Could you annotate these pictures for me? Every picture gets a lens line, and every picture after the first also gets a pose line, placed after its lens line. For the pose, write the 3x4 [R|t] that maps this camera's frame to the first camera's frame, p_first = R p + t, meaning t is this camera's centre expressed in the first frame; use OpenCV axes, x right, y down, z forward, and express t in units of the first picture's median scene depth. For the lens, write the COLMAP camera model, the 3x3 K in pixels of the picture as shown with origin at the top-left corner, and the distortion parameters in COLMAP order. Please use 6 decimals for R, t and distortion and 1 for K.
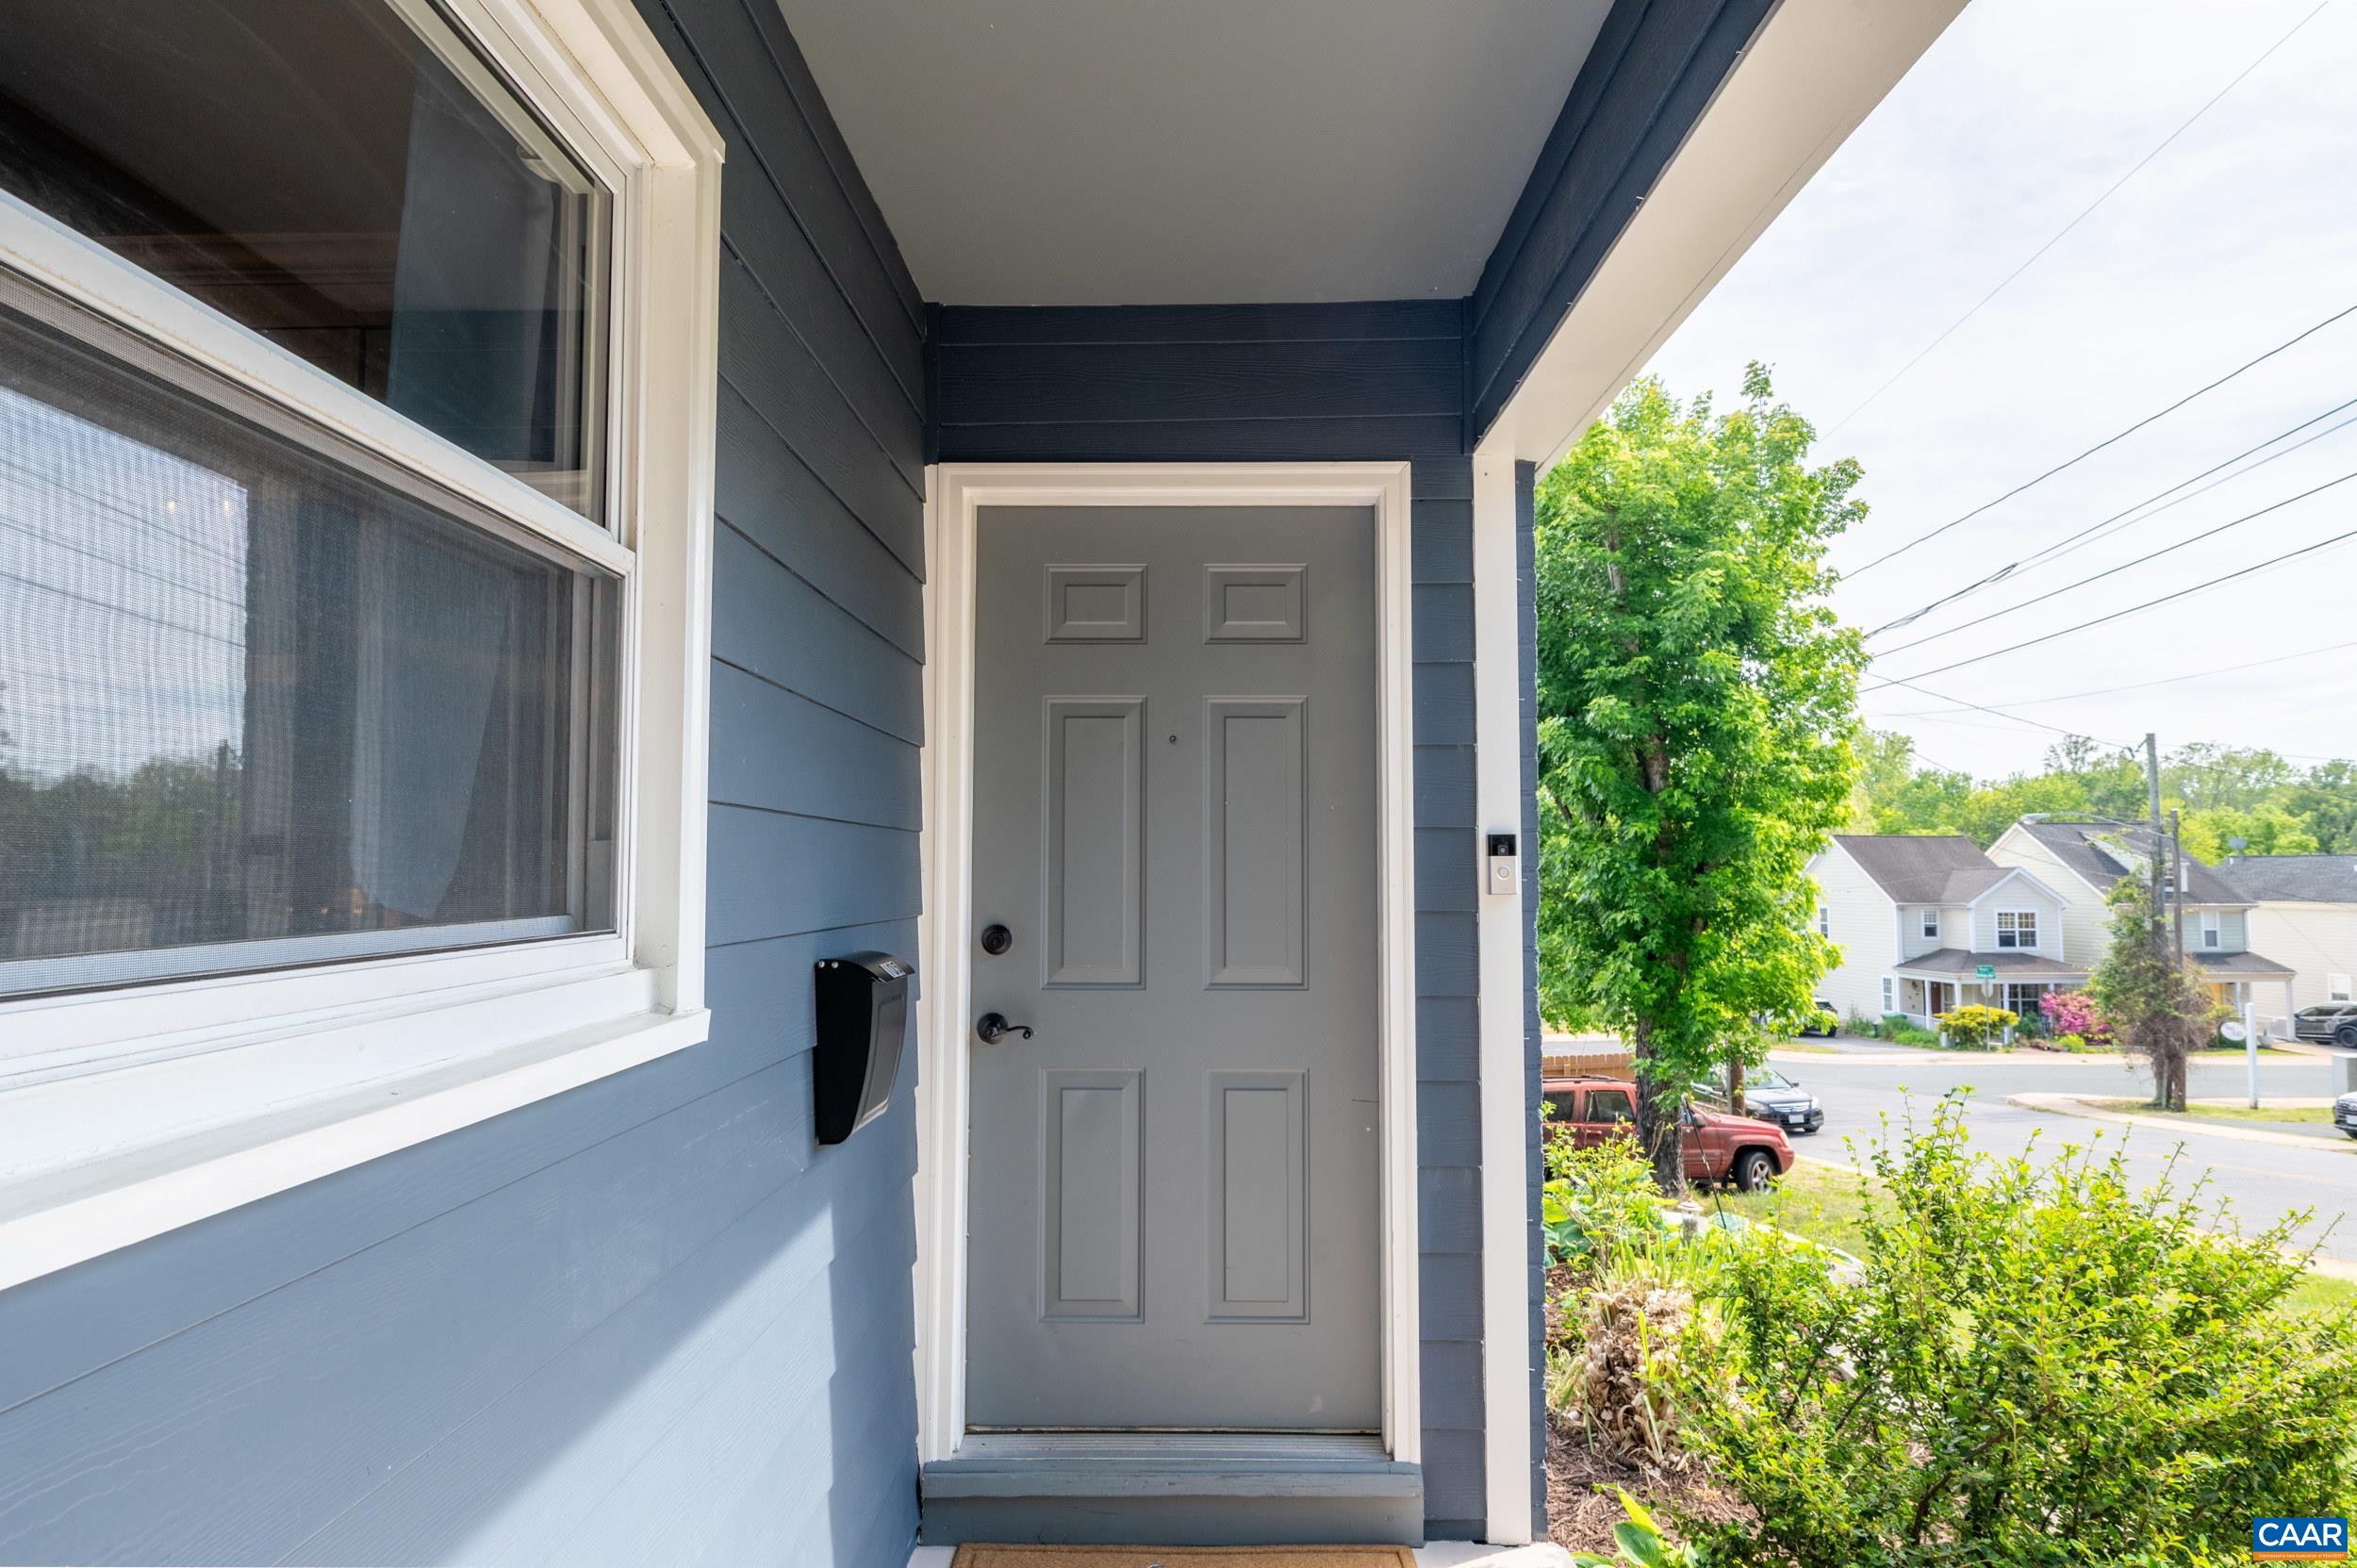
lens RADIAL K [[1274.9, 0, 1169.9], [0, 1274.9, 788.9], [0, 0, 1]] dist [-0.002041, -0.000373]
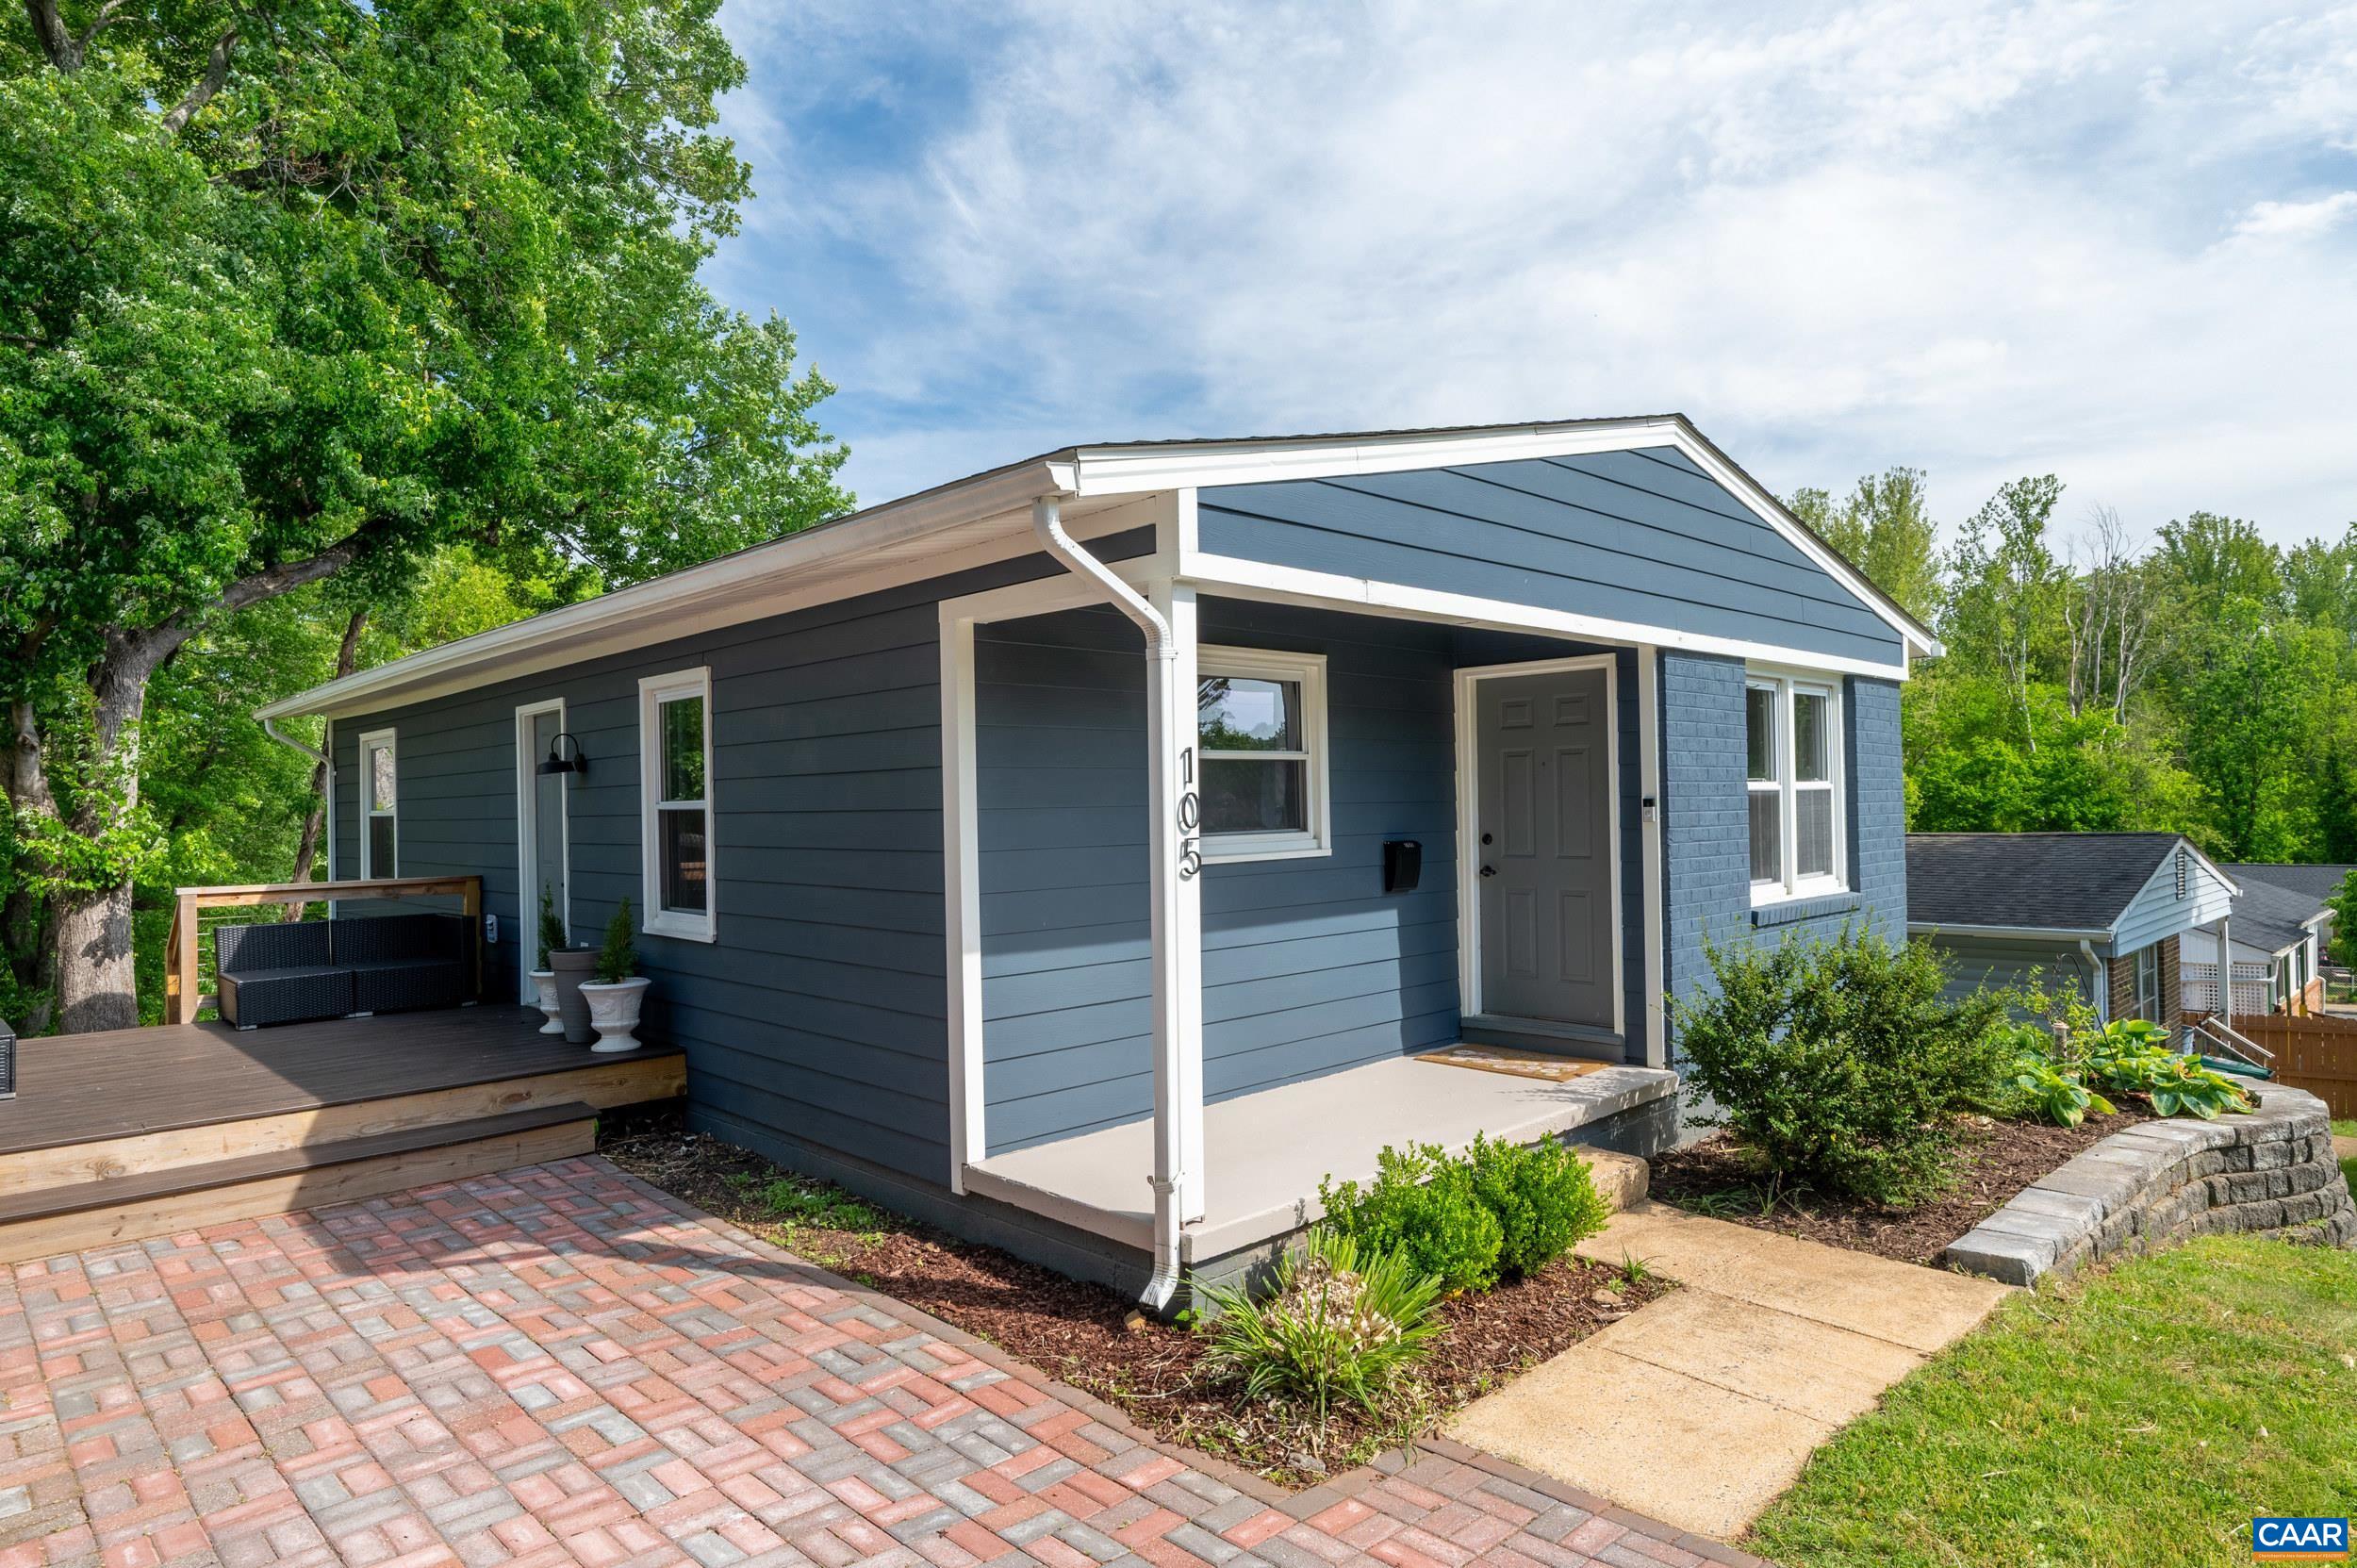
lens RADIAL K [[1335.8, 0, 1181.2], [0, 1335.8, 794.6], [0, 0, 1]] dist [-0.002576, 0.002409]
pose [[0.707010, -0.021581, -0.706875, 1.453342], [0.066208, 0.997164, 0.035777, -0.125768], [0.704098, -0.072095, 0.706434, -1.509519]]
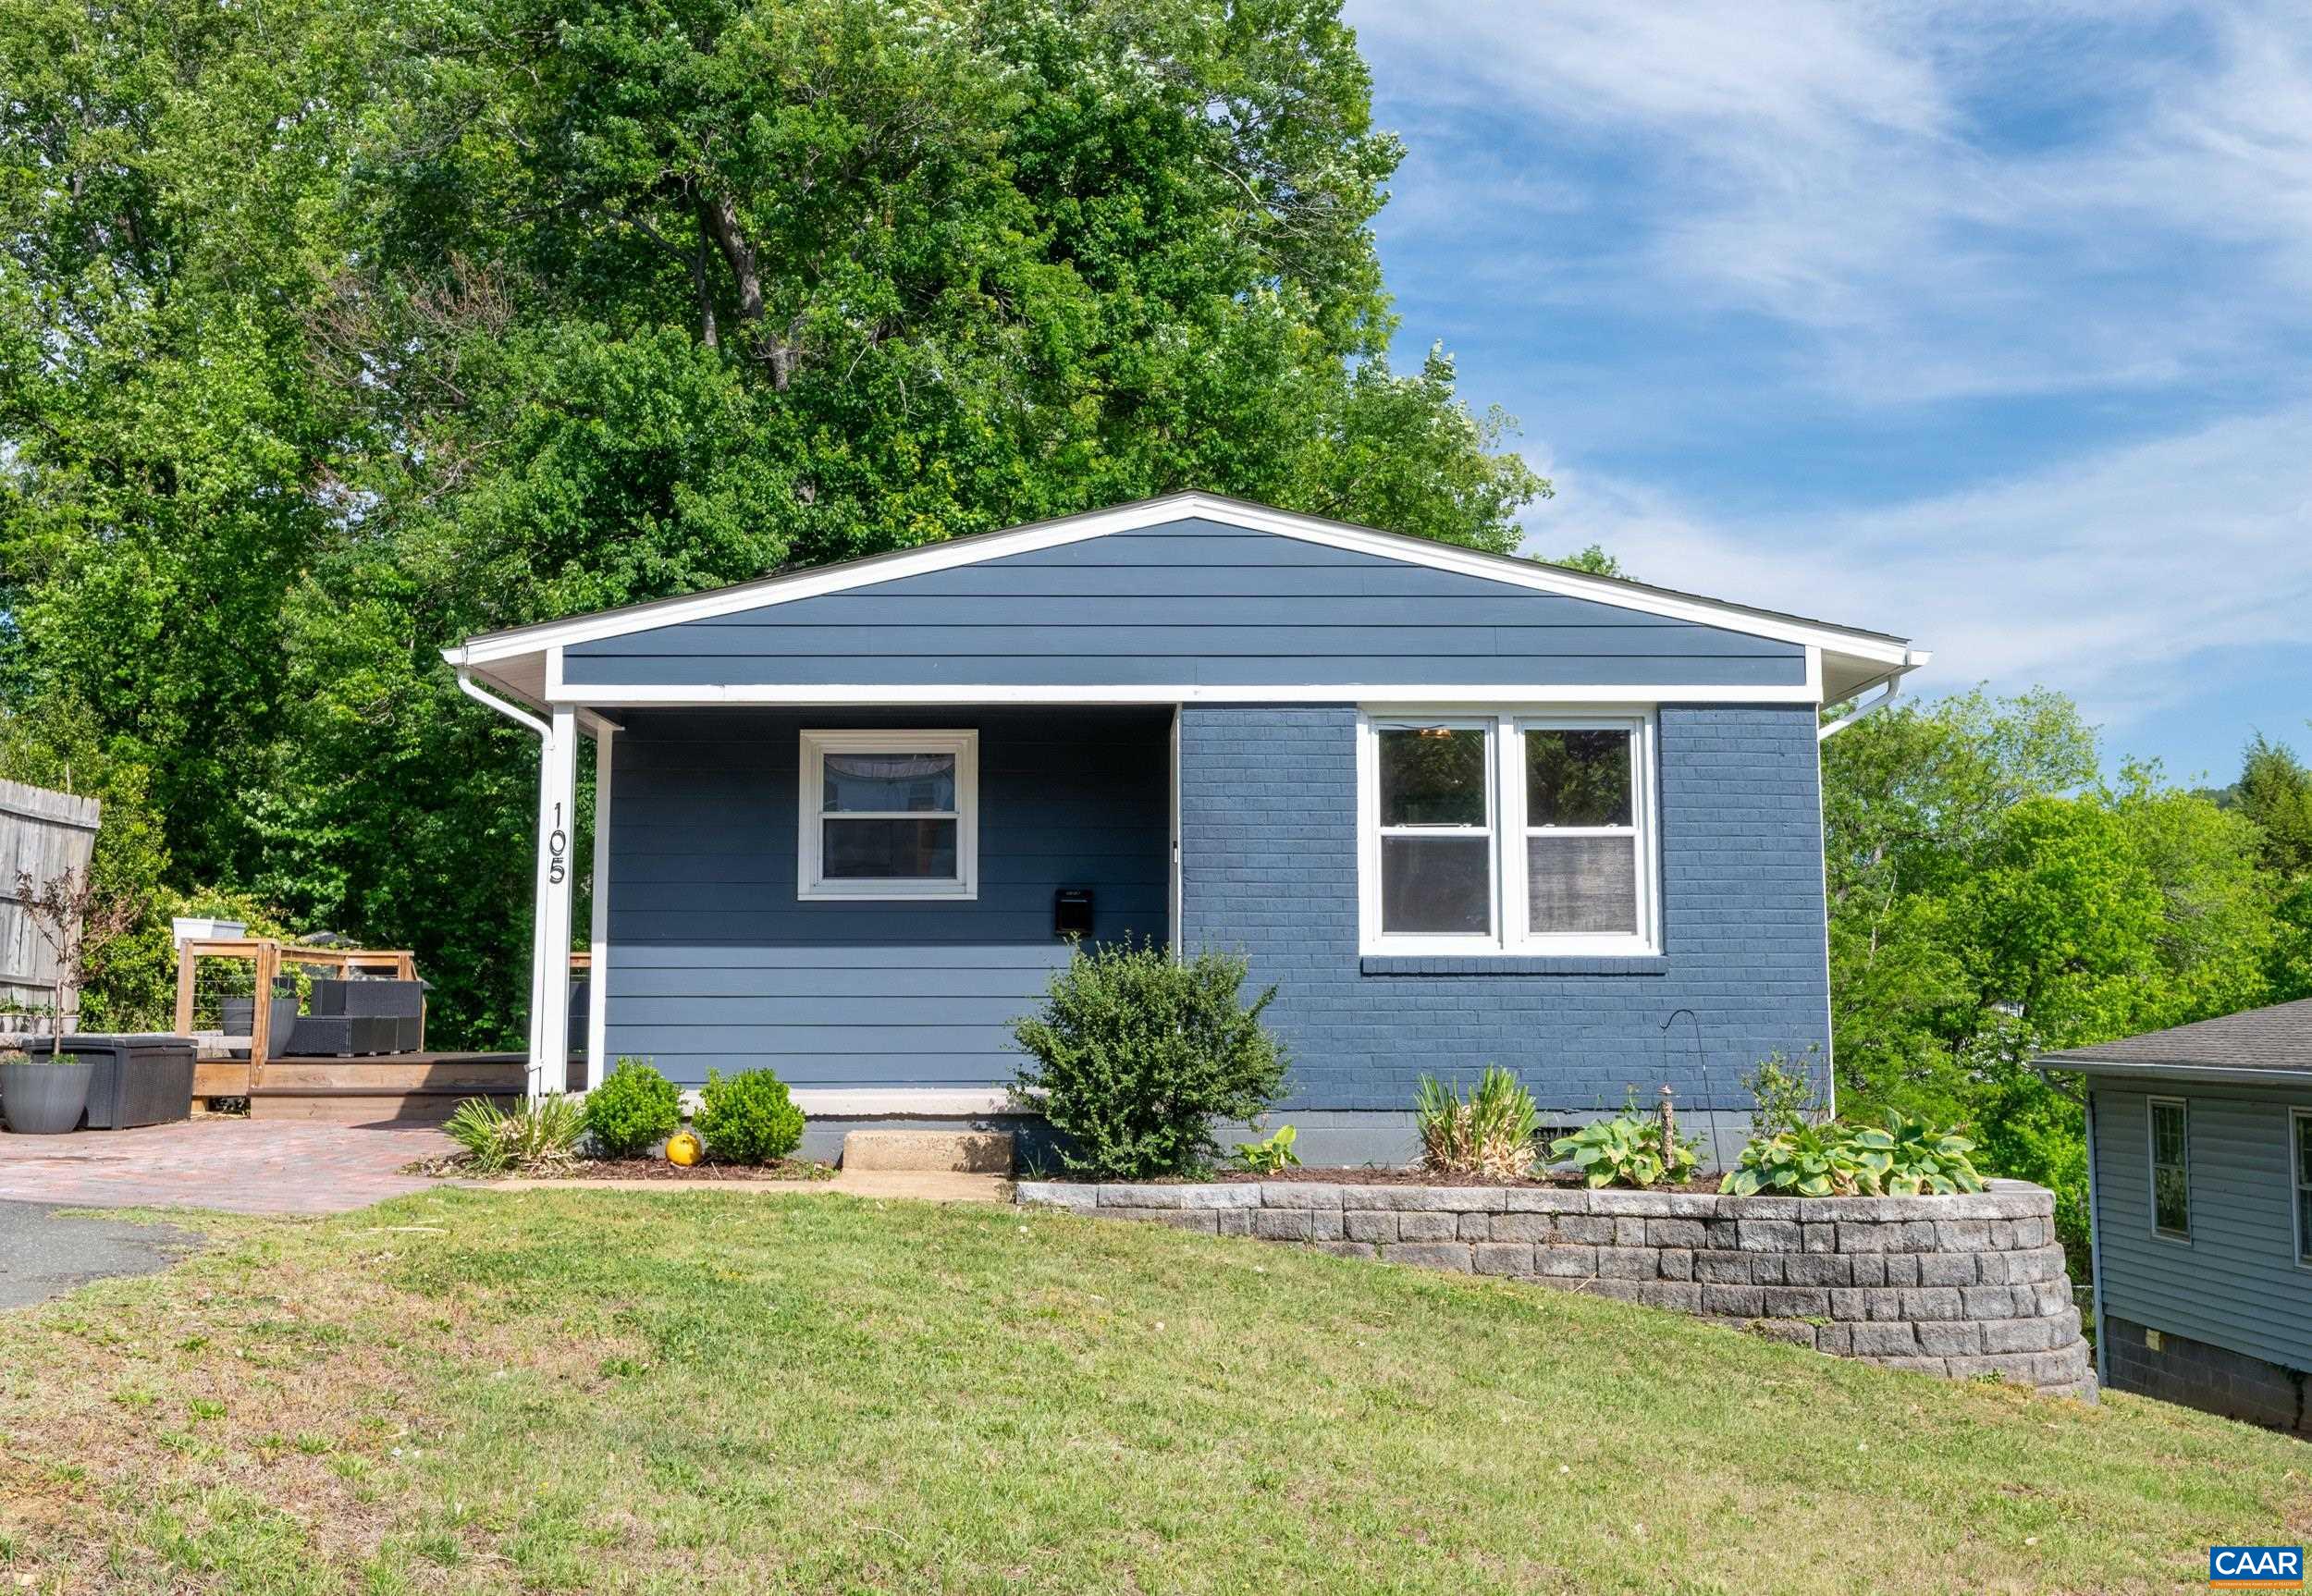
lens RADIAL K [[2315.6, 0, 1197.7], [0, 2315.6, 728.6], [0, 0, 1]] dist [-0.003618, 0.016188]
pose [[0.053750, -0.128486, -0.990254, 5.133747], [0.066399, 0.989952, -0.124843, 0.413898], [0.996344, -0.059042, 0.061741, 0.735539]]
